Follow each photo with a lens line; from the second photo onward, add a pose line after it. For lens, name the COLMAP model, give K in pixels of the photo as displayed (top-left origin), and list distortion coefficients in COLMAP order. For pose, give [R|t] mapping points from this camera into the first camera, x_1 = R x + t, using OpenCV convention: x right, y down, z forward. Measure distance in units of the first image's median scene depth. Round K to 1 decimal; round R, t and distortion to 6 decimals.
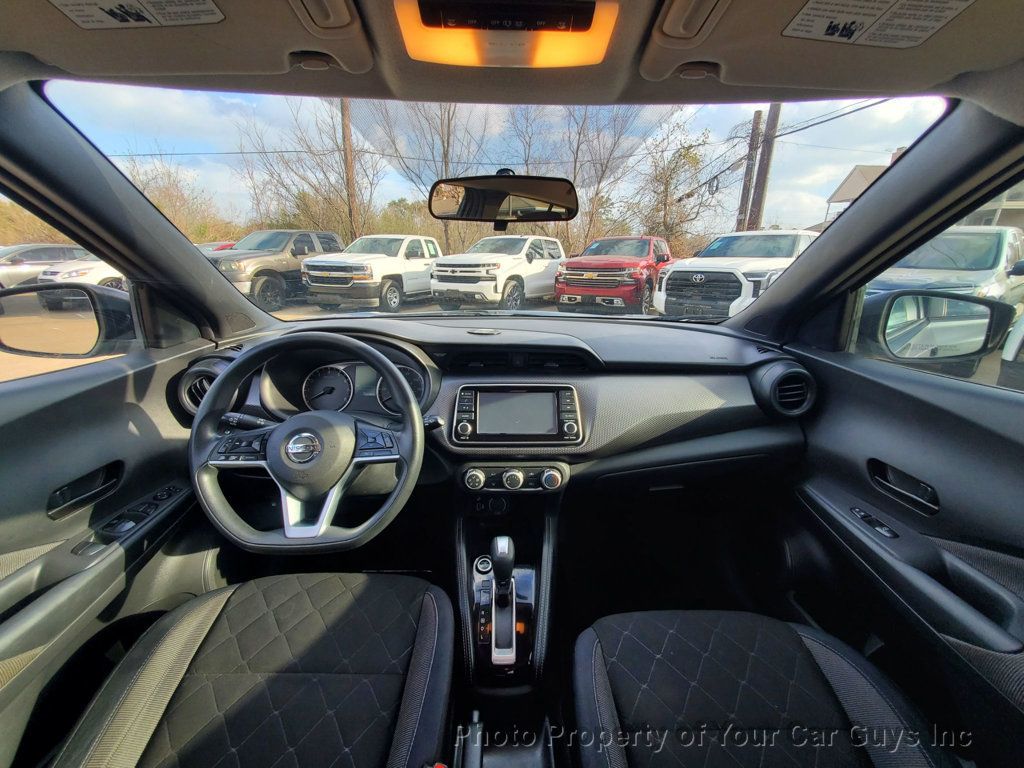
lens RADIAL K [[407.5, 0, 515.2], [0, 407.5, 384.5], [0, 0, 1]] dist [0.002531, 0.000083]
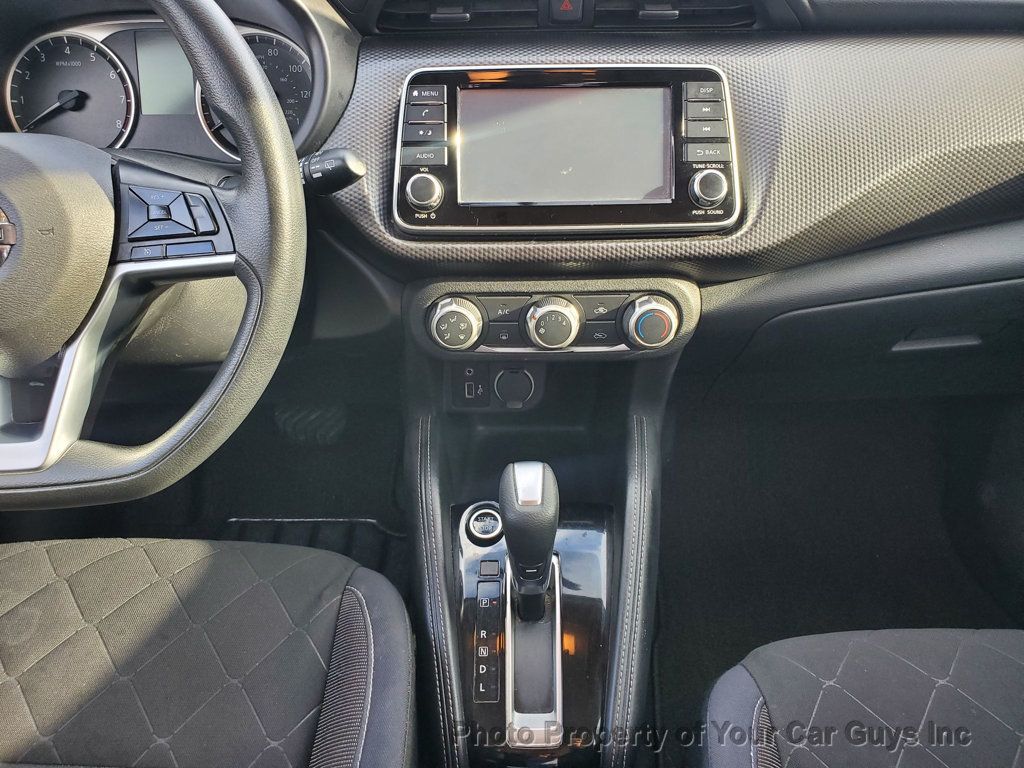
lens RADIAL K [[776.8, 0, 523.4], [0, 776.8, 388.8], [0, 0, 1]] dist [0.075937, -0.138505]
pose [[0.999552, -0.000496, -0.029926, -0.011990], [0.009334, 0.955161, 0.295939, 0.072064], [0.028437, -0.296085, 0.954738, 0.270336]]
